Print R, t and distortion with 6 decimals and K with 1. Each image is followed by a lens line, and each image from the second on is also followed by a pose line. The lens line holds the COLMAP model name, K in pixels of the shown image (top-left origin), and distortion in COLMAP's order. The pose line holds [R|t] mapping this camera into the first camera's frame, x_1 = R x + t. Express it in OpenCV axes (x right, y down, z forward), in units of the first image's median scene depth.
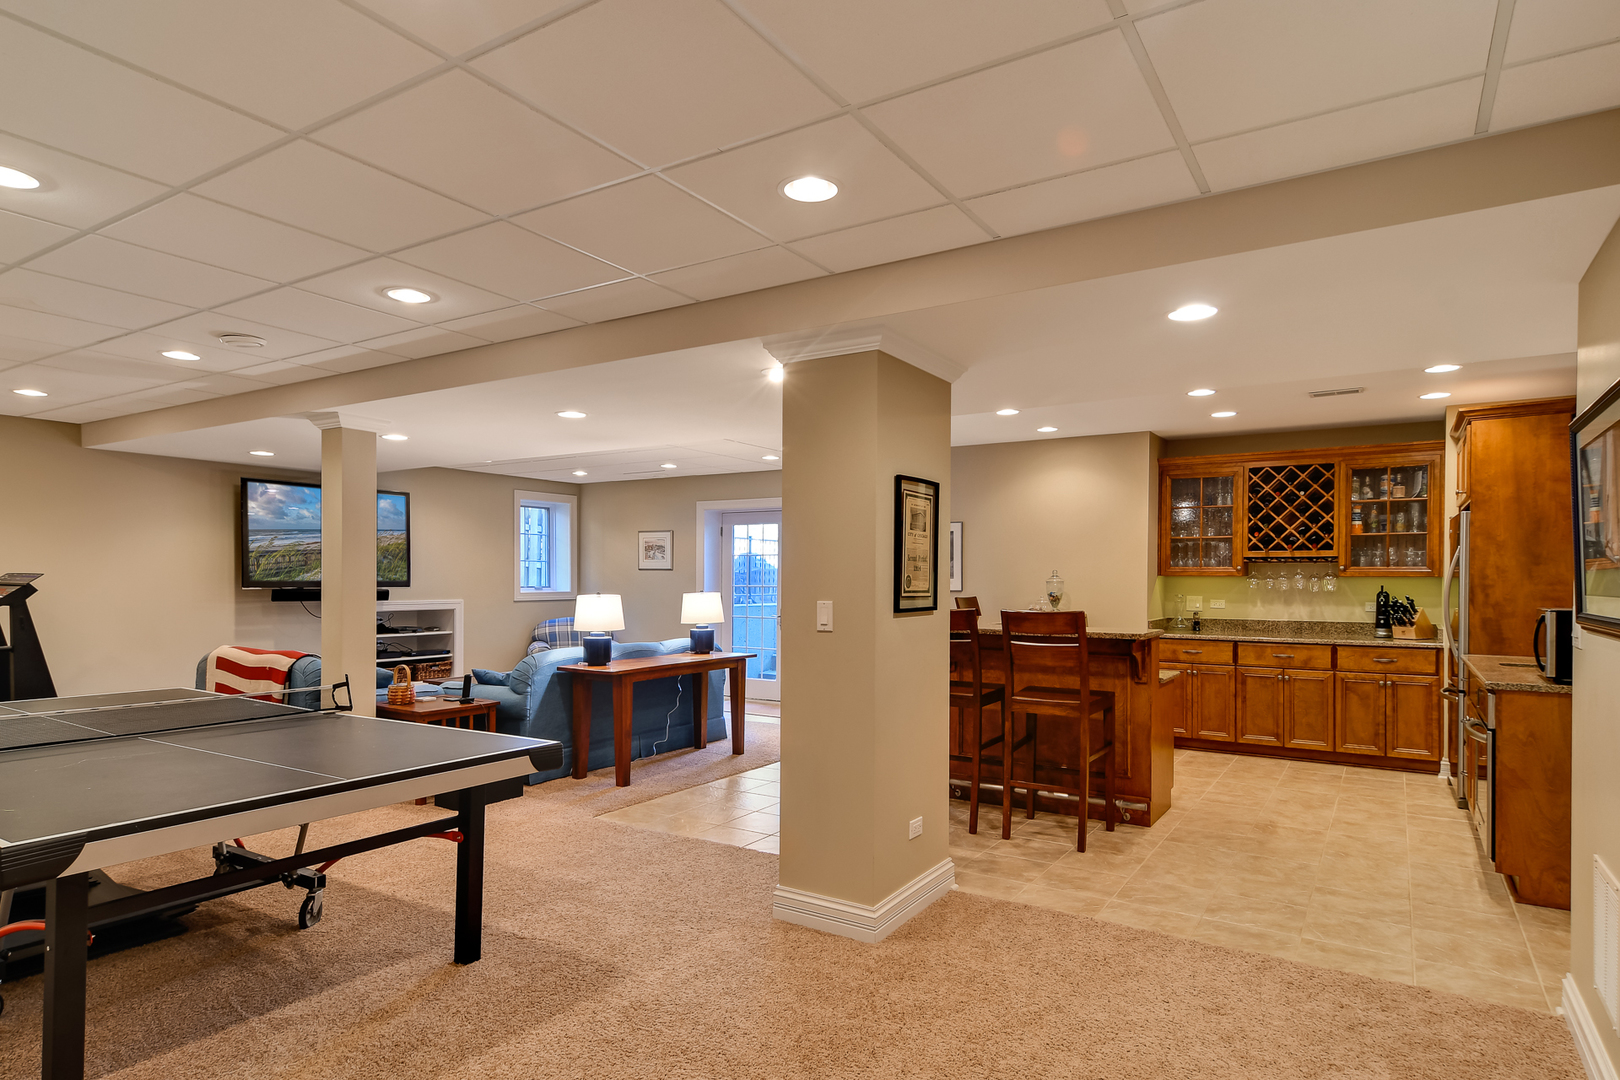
lens RADIAL K [[921.6, 0, 847.2], [0, 921.6, 574.7], [0, 0, 1]] dist [0.001410, 0.000319]
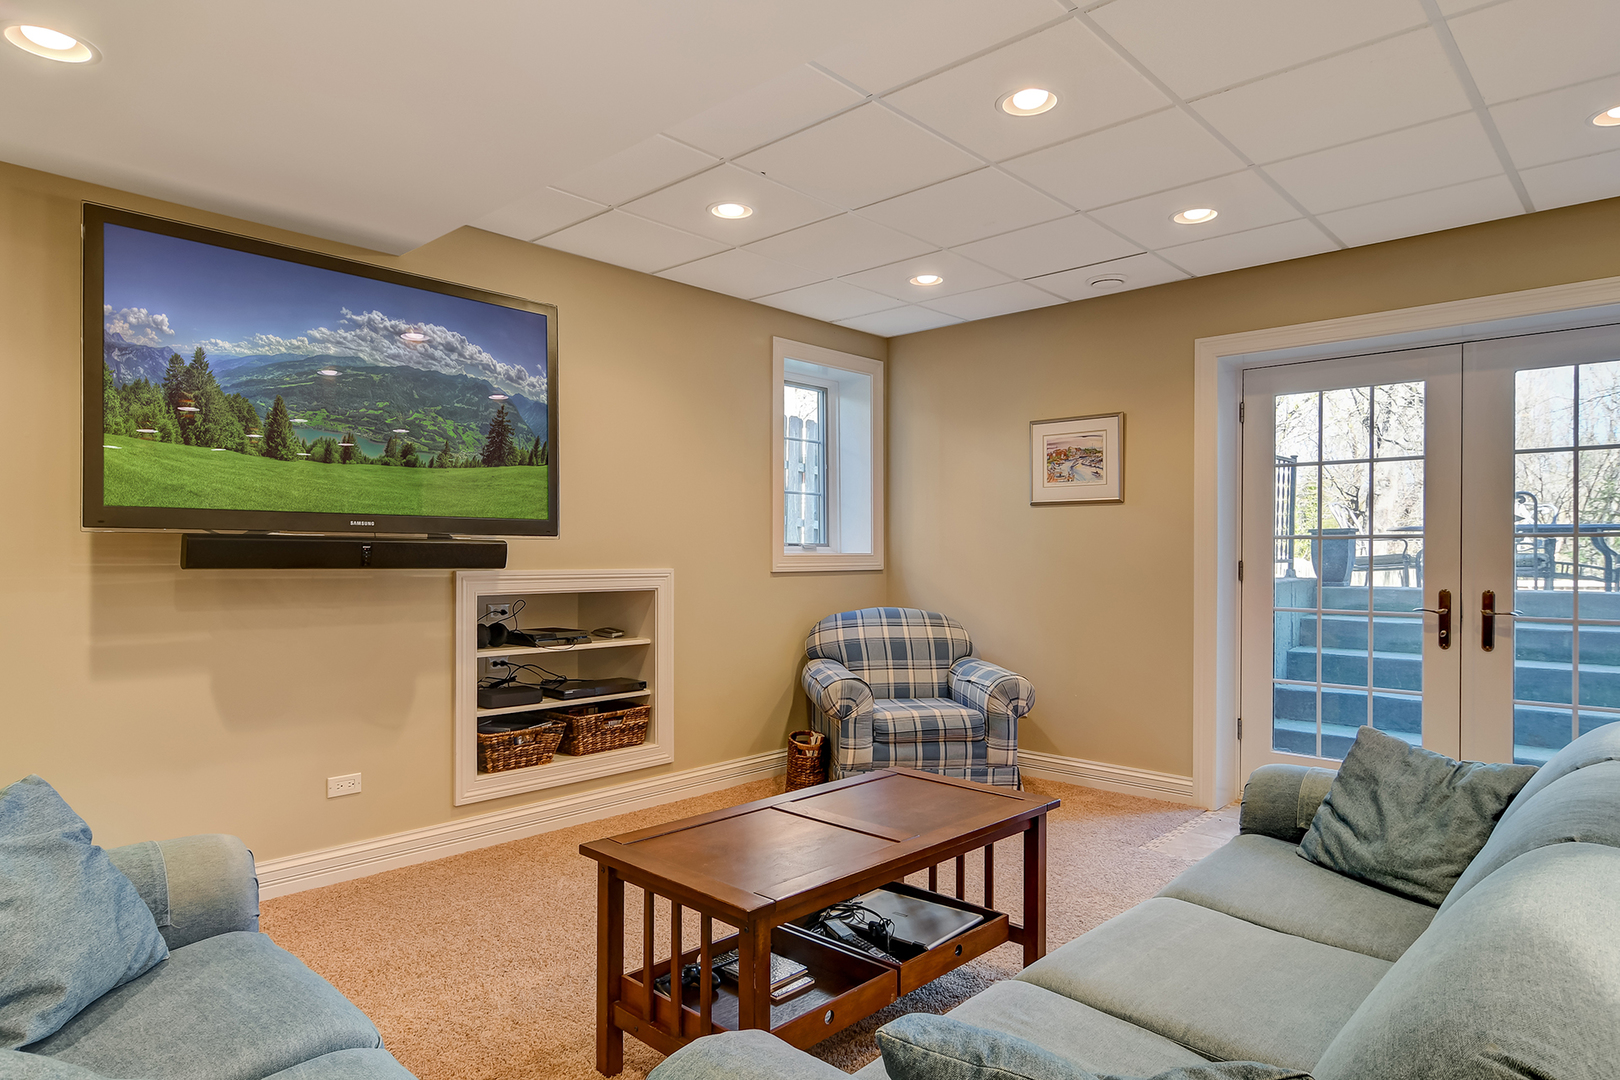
lens RADIAL K [[921.6, 0, 805.7], [0, 921.6, 548.8], [0, 0, 1]] dist [0.001410, 0.000319]
pose [[0.973639, 0.001231, -0.228091, -0.222785], [-0.000901, 0.999998, 0.001552, 0.014854], [0.228093, -0.001306, 0.973639, 0.511599]]
